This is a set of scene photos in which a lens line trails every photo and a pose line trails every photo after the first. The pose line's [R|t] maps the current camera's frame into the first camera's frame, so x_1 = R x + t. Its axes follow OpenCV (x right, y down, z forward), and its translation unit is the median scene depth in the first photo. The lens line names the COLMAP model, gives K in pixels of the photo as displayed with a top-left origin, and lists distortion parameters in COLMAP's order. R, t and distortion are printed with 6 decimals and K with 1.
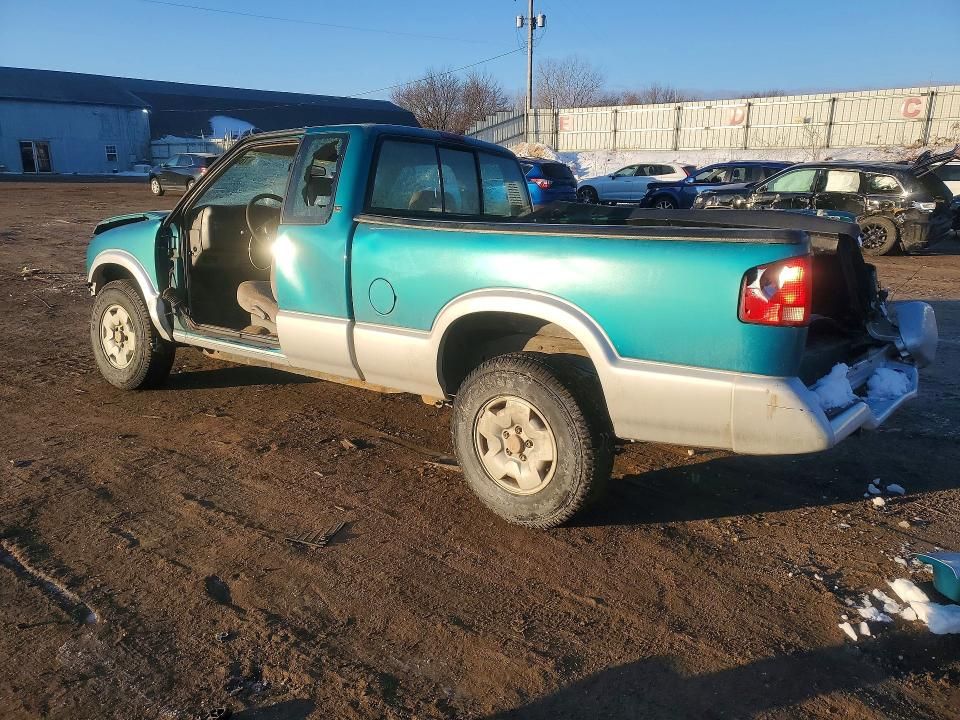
lens RADIAL K [[803.0, 0, 480.0], [0, 803.0, 360.0], [0, 0, 1]] dist [0.006833, 0.008152]
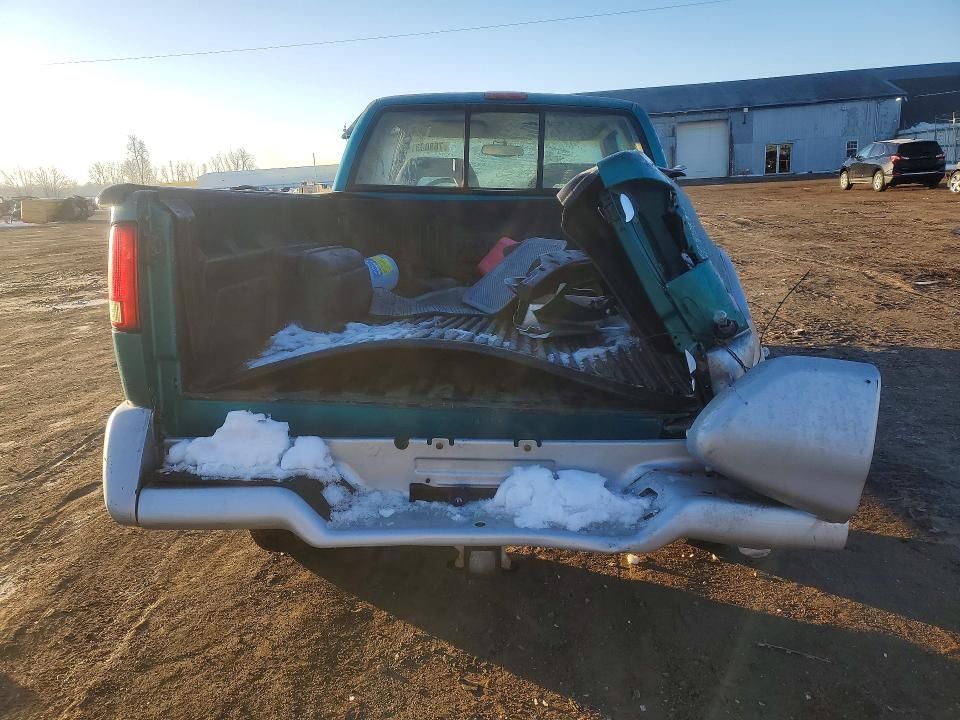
lens RADIAL K [[803.0, 0, 480.0], [0, 803.0, 360.0], [0, 0, 1]] dist [0.006833, 0.008152]
pose [[0.533770, 0.133875, -0.834965, 0.153117], [-0.136249, 0.988103, 0.071328, -0.014019], [0.834581, 0.075691, 0.545660, 0.121726]]
